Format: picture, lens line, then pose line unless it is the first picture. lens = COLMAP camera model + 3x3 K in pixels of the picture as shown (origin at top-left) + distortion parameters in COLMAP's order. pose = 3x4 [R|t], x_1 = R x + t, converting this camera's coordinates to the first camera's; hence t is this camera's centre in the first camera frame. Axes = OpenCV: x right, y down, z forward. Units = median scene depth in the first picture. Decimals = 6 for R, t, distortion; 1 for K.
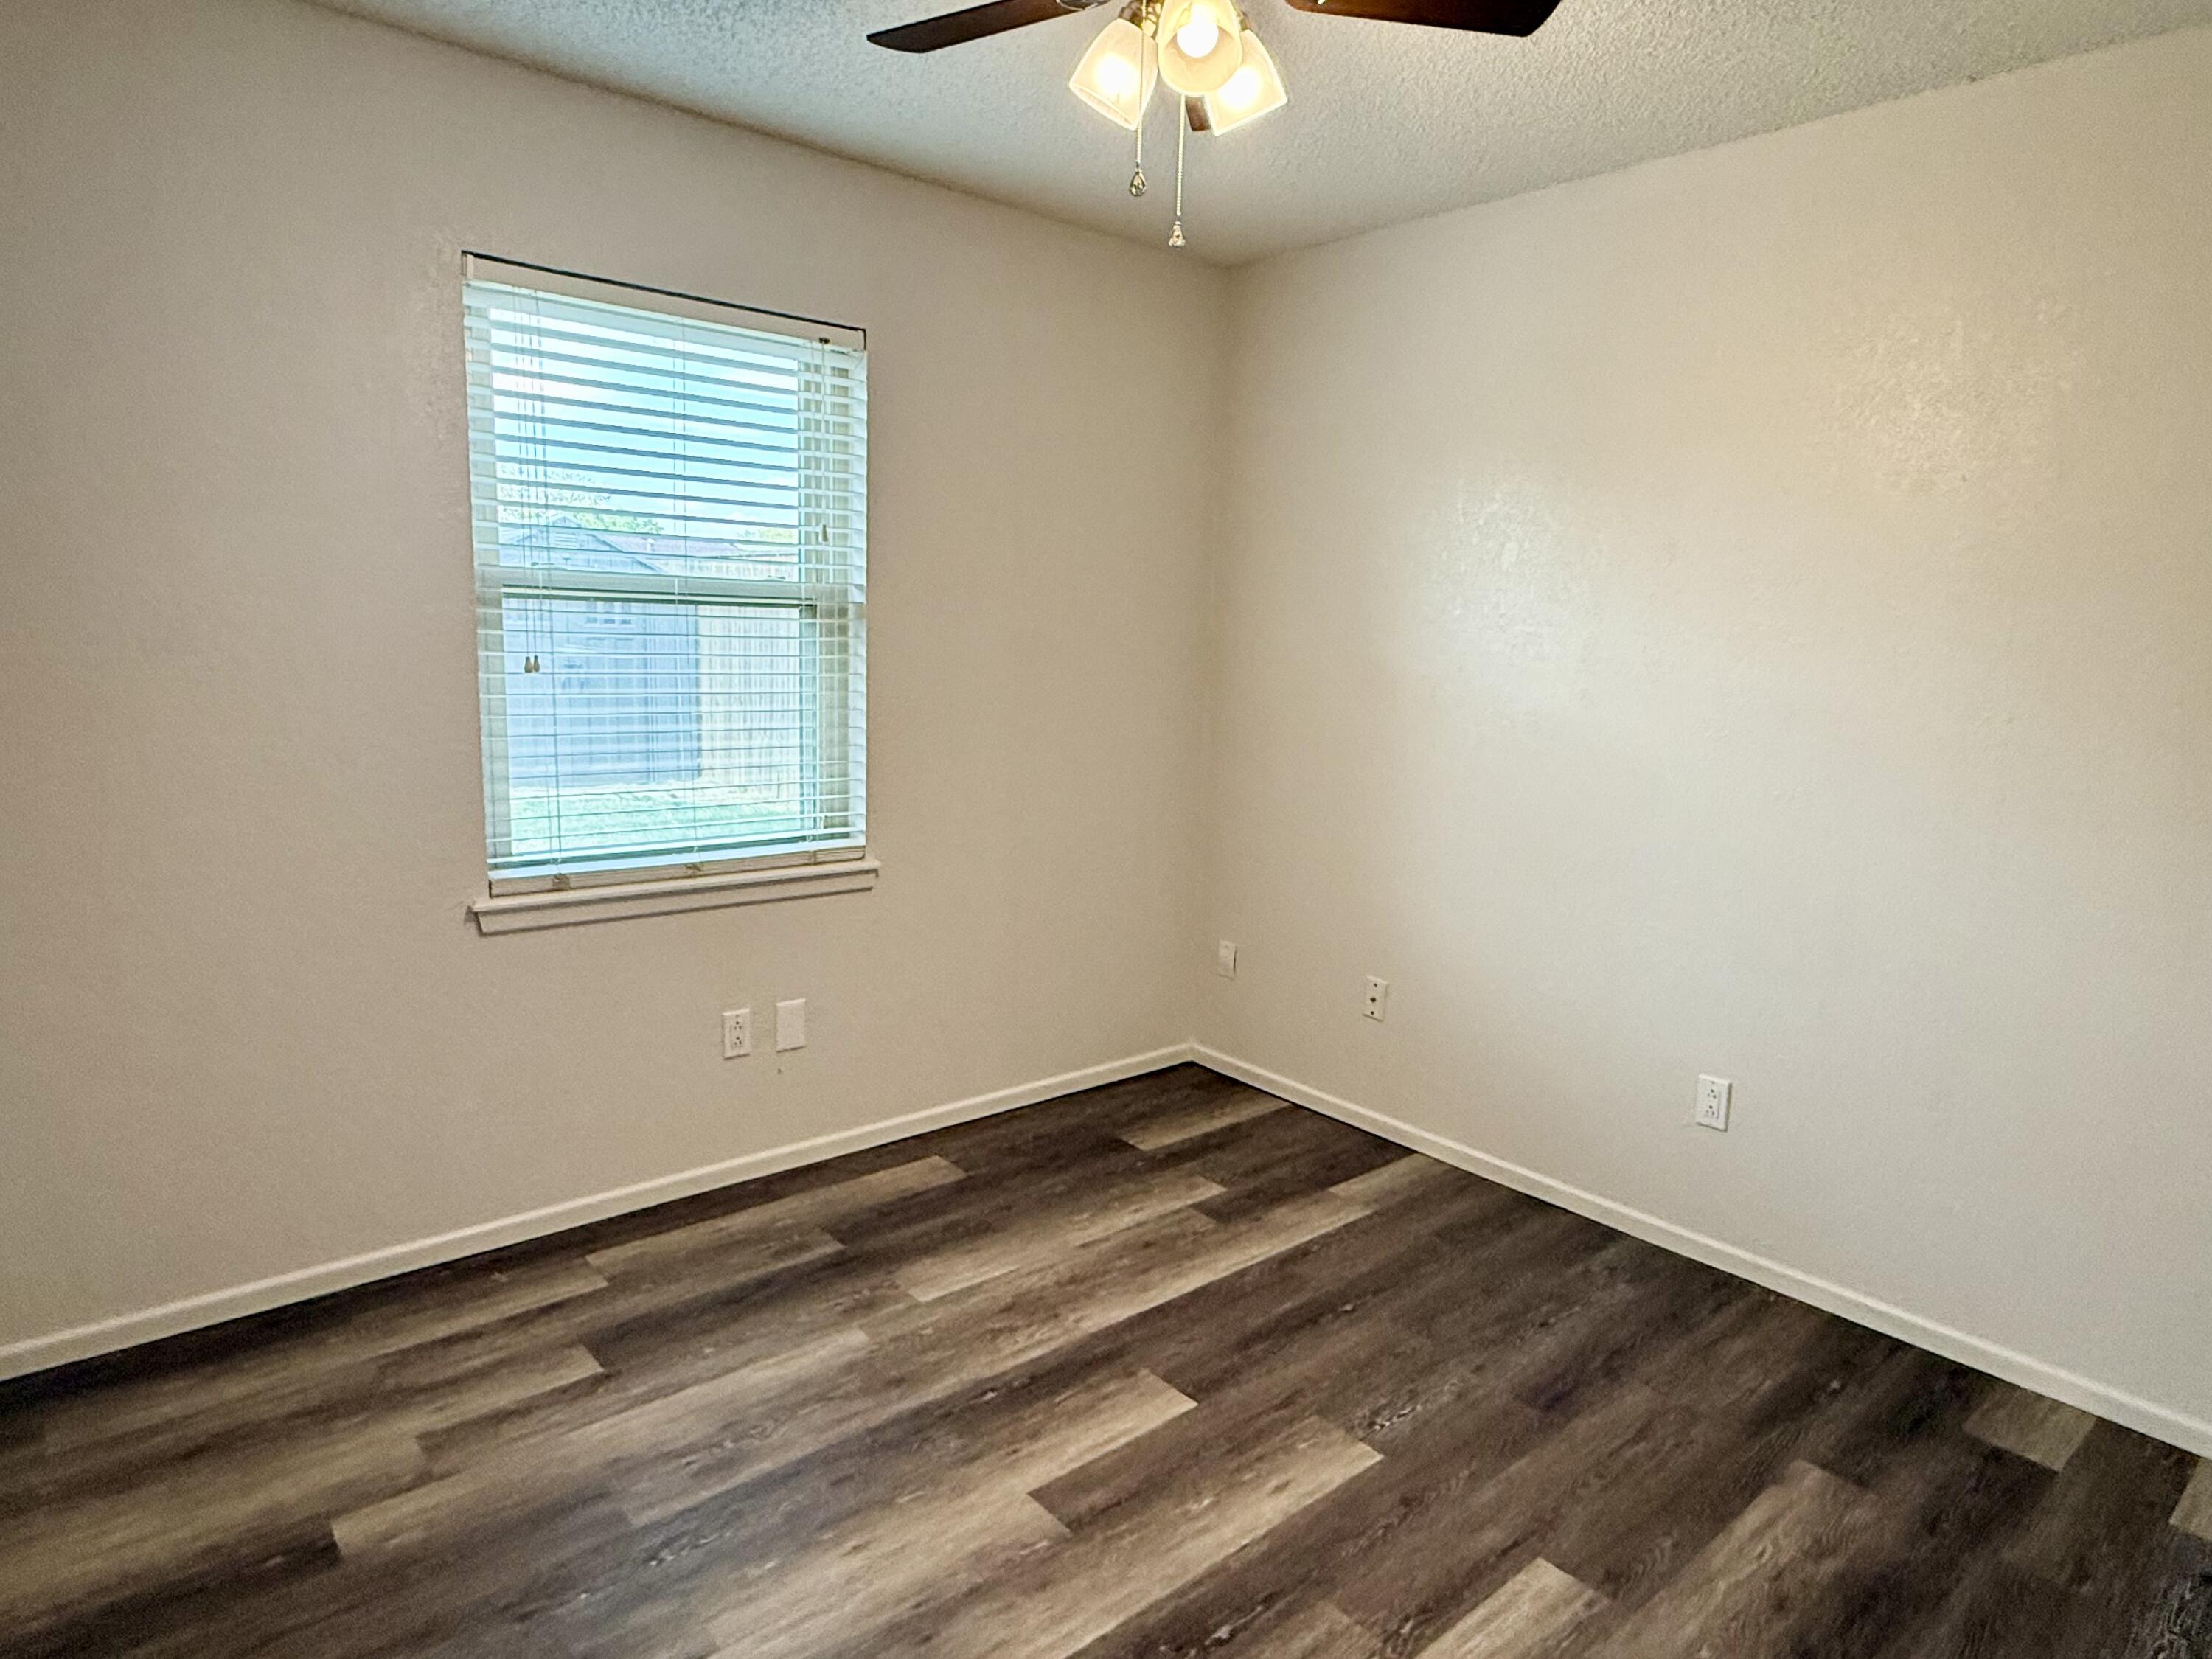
lens RADIAL K [[1298.6, 0, 1099.1], [0, 1298.6, 829.1], [0, 0, 1]] dist [0.004522, 0.001076]
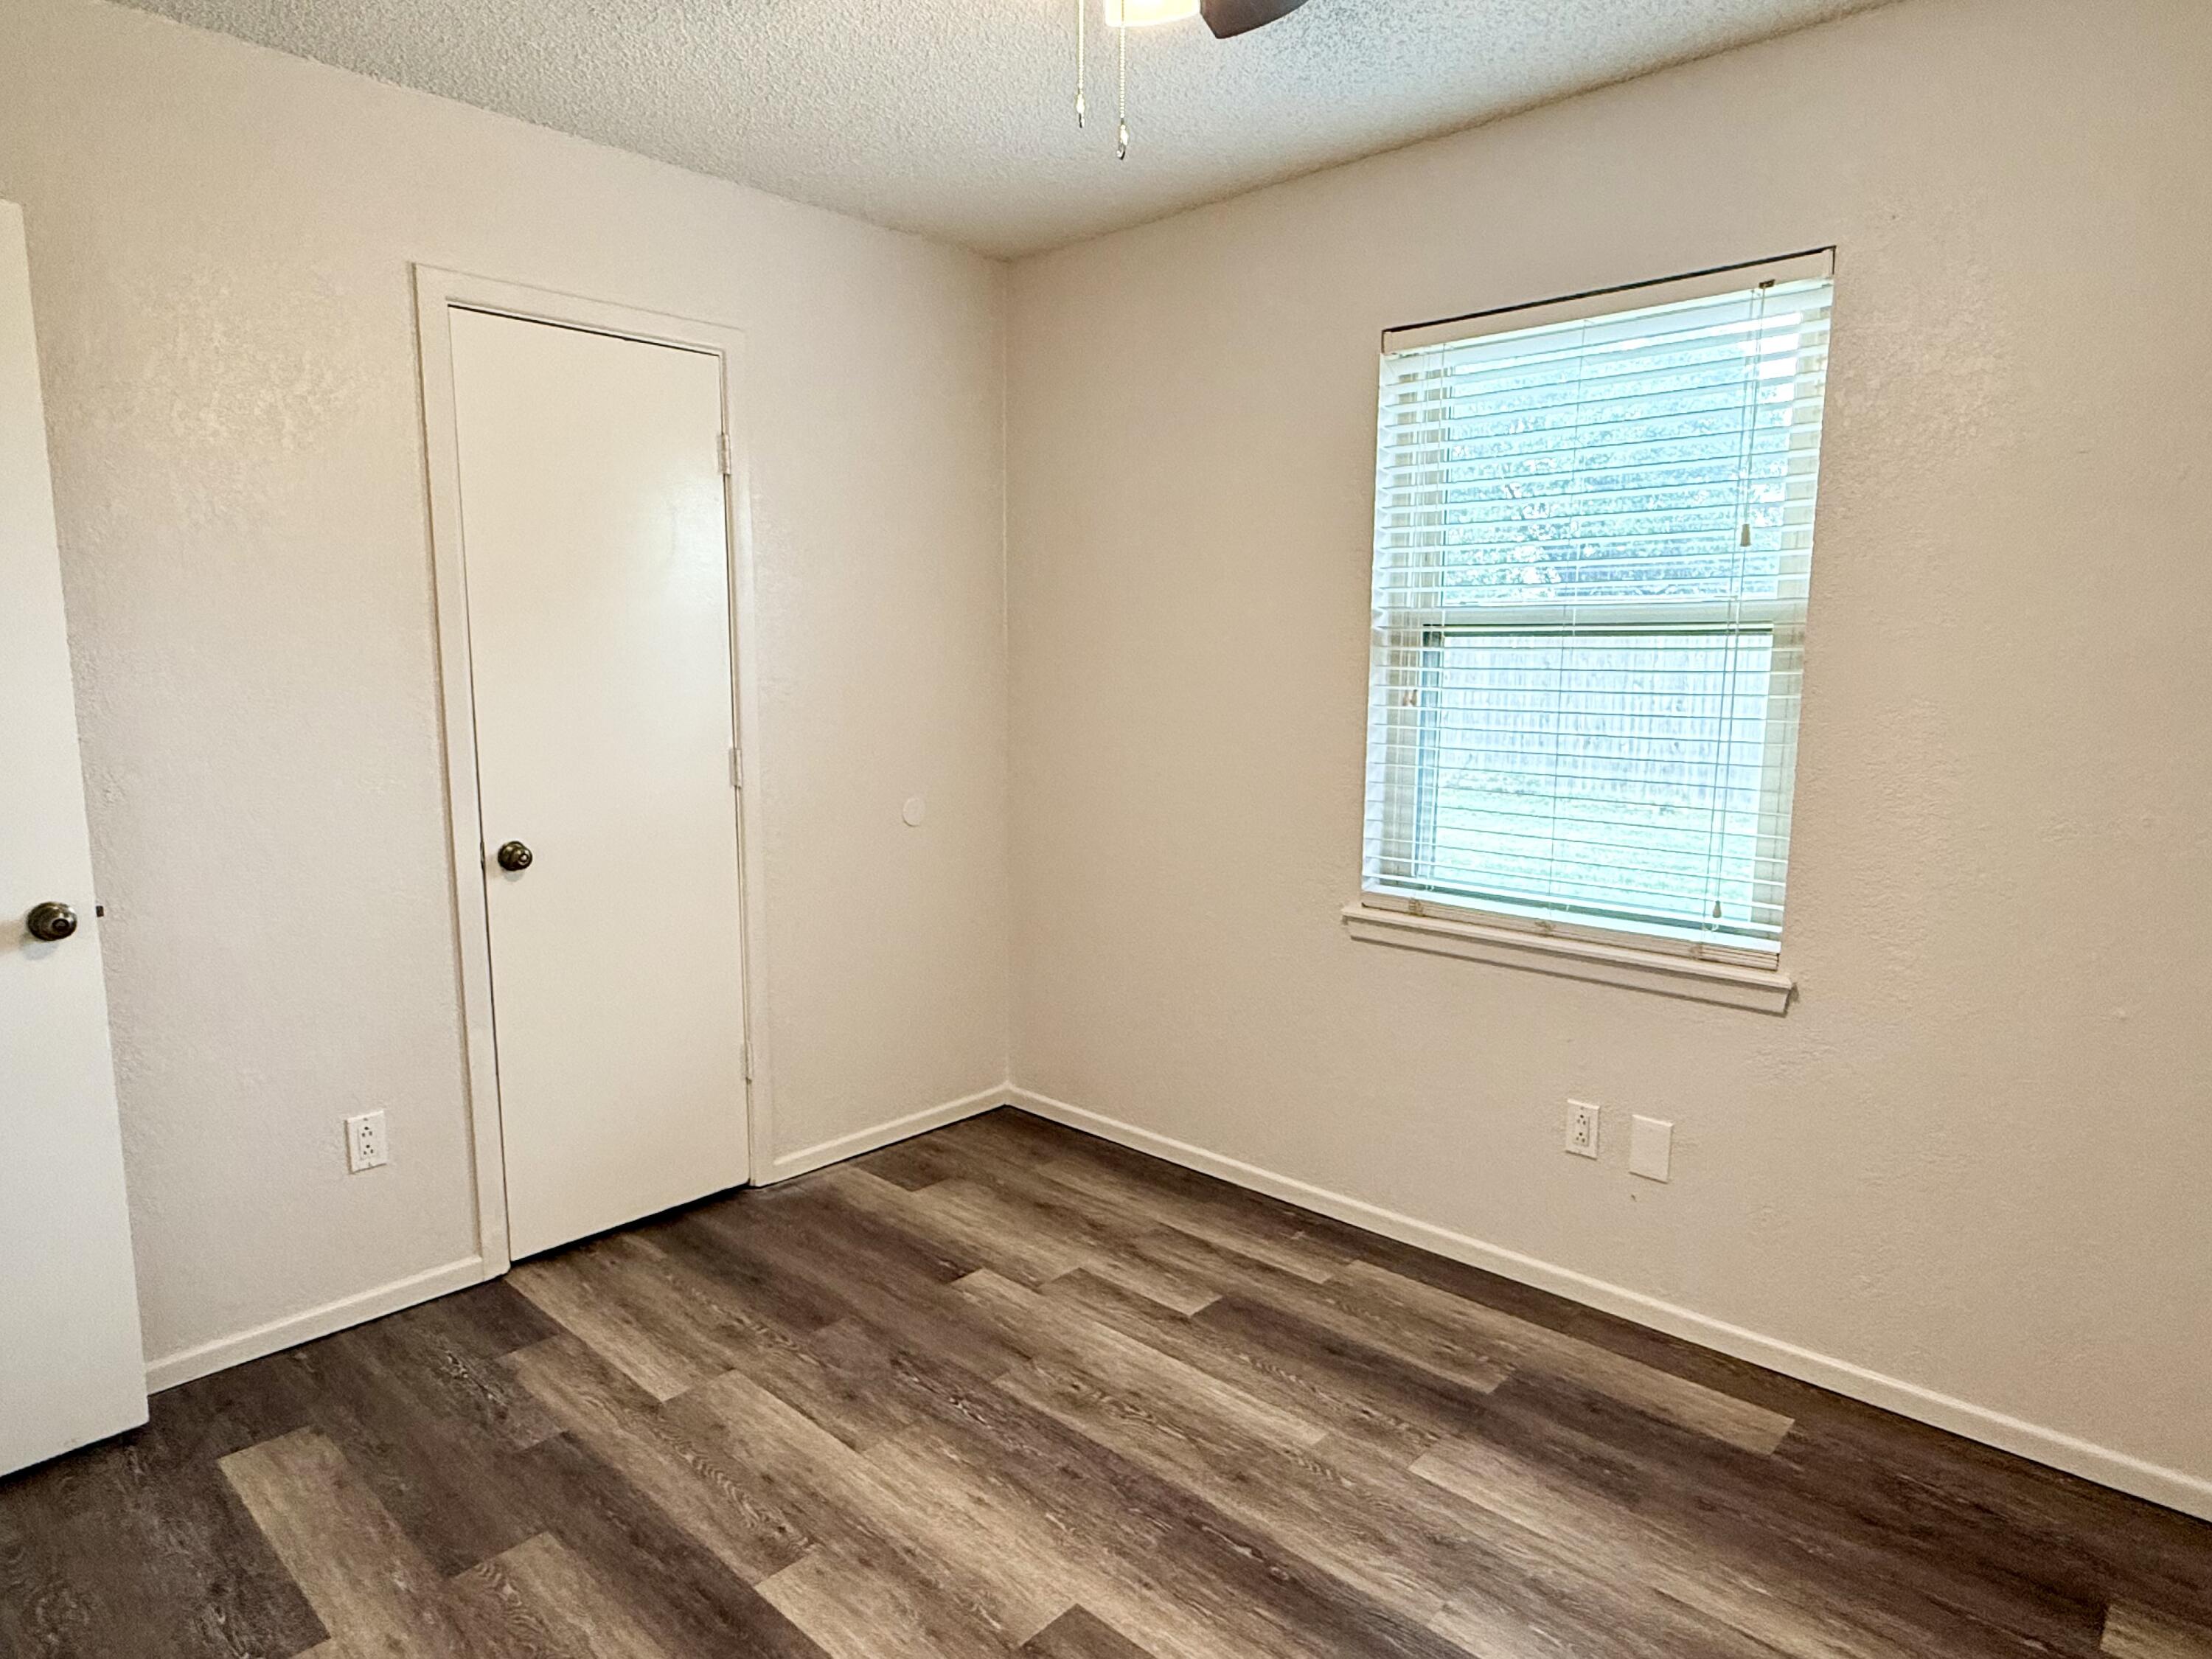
lens RADIAL K [[1298.6, 0, 1099.1], [0, 1298.6, 829.1], [0, 0, 1]] dist [0.004522, 0.001076]
pose [[0.120382, 0.105923, -0.987060, 0.643398], [-0.152487, 0.984465, 0.087047, -0.081376], [0.980946, 0.140035, 0.134664, 0.675027]]
